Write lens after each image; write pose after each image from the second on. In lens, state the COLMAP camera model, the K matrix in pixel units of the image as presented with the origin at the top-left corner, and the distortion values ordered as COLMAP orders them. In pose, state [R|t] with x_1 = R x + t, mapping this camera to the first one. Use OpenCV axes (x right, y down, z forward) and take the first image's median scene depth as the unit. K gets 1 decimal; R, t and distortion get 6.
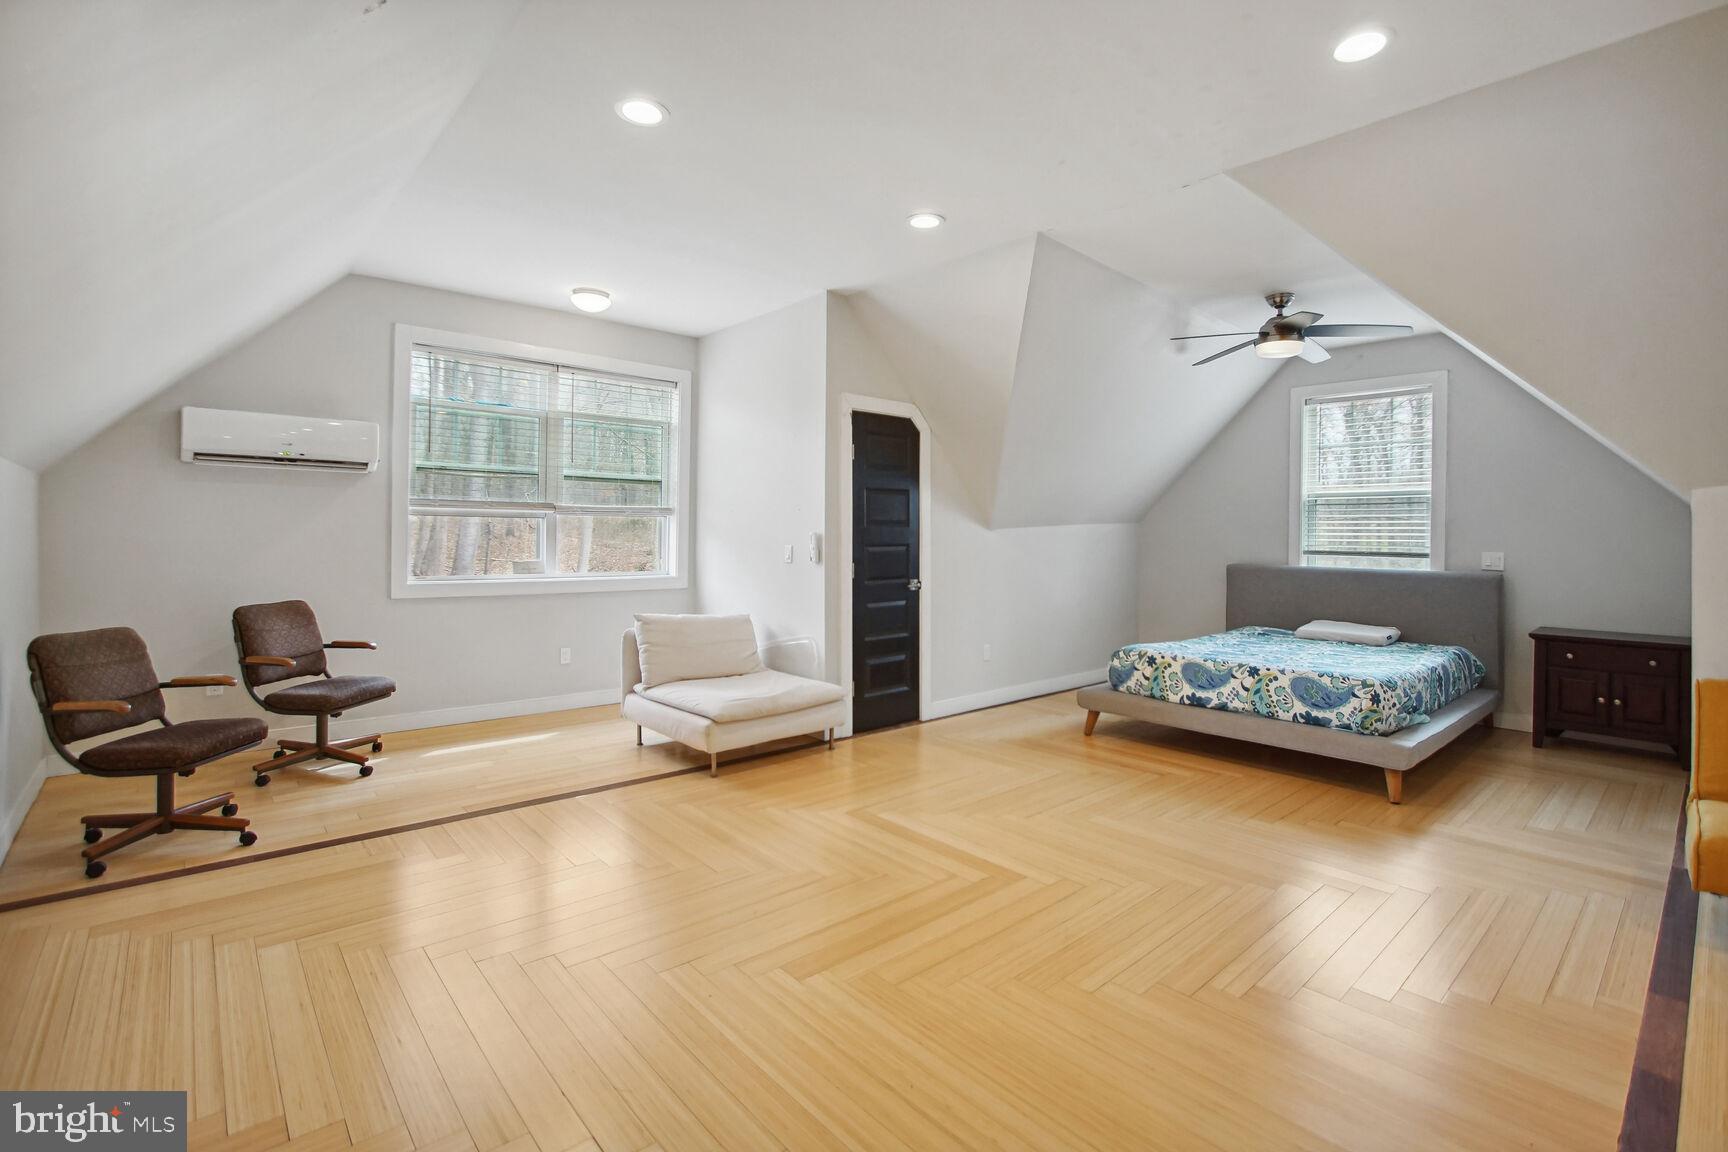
lens RADIAL K [[774.5, 0, 868.7], [0, 774.5, 533.0], [0, 0, 1]] dist [-0.014094, -0.000264]
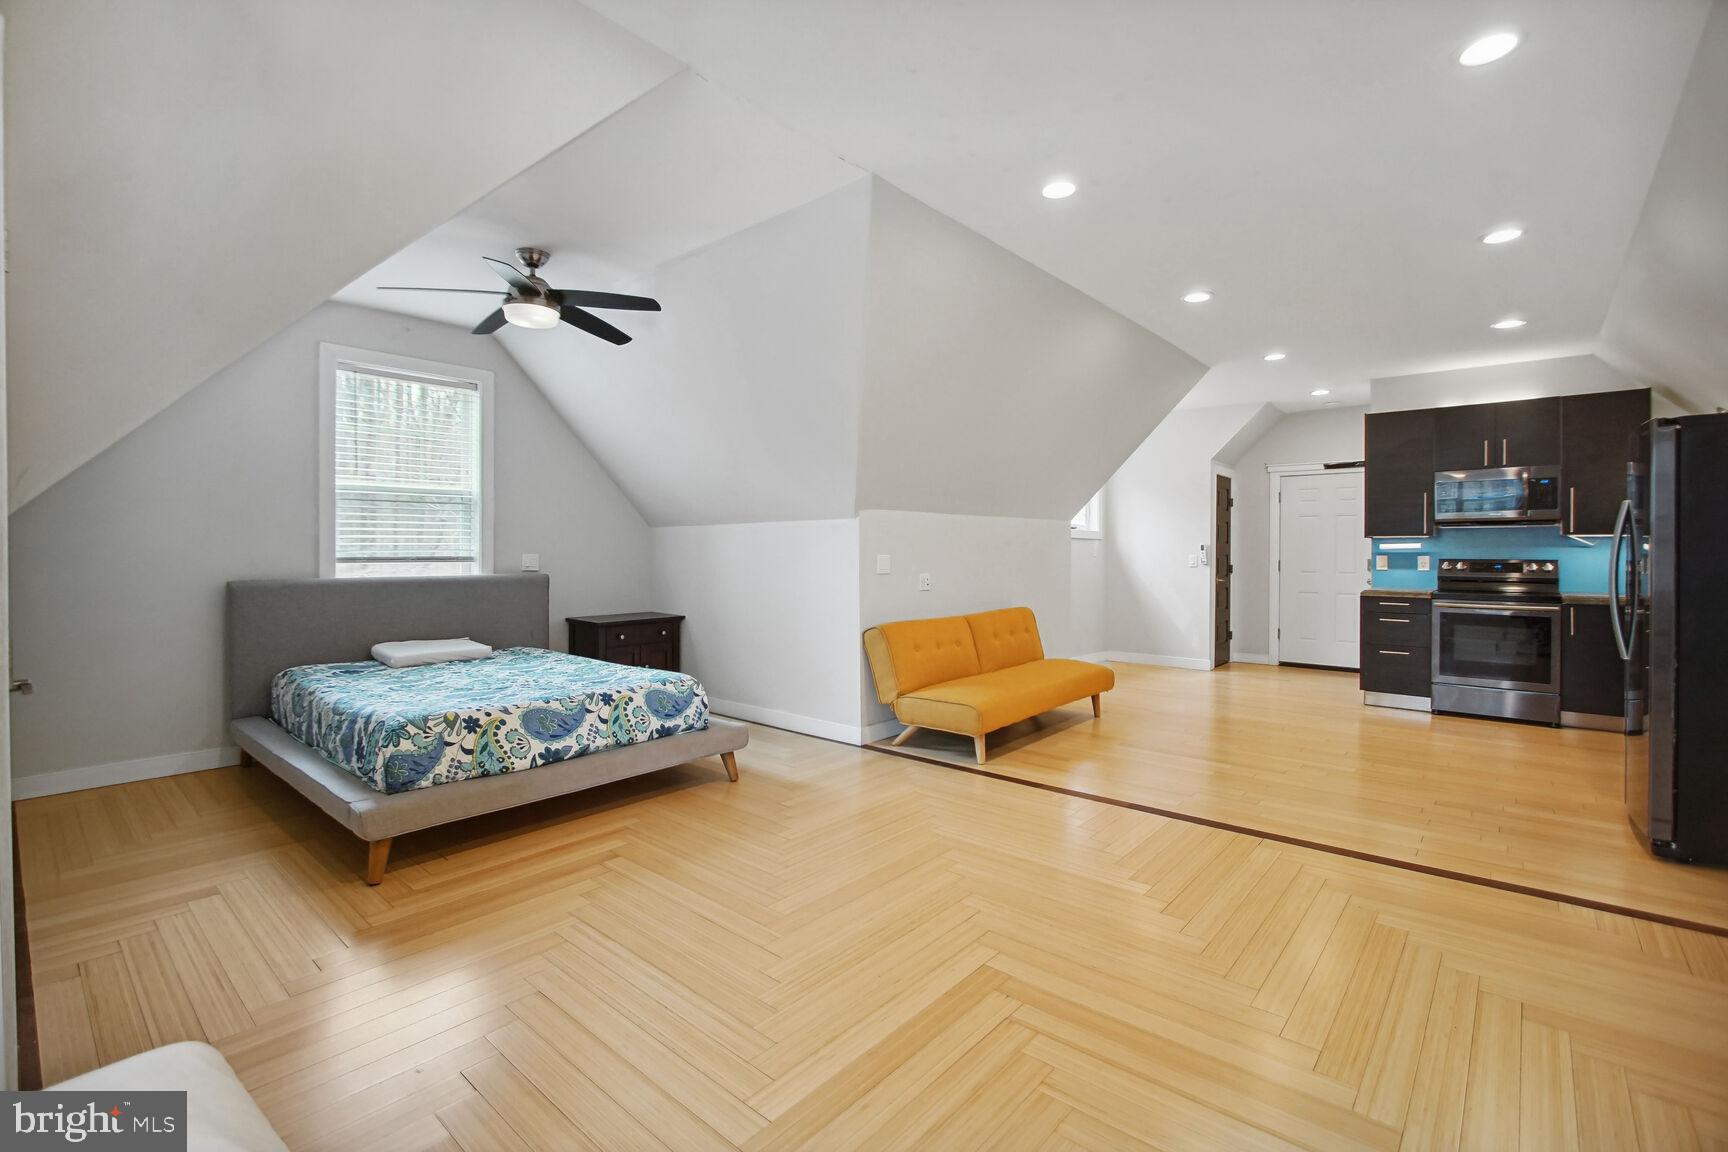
lens RADIAL K [[774.5, 0, 868.7], [0, 774.5, 533.0], [0, 0, 1]] dist [-0.014094, -0.000264]
pose [[-0.134094, 0.005298, 0.990954, -0.371281], [-0.008095, 0.999946, -0.006442, -0.001506], [-0.990936, -0.008886, -0.134044, 0.782851]]
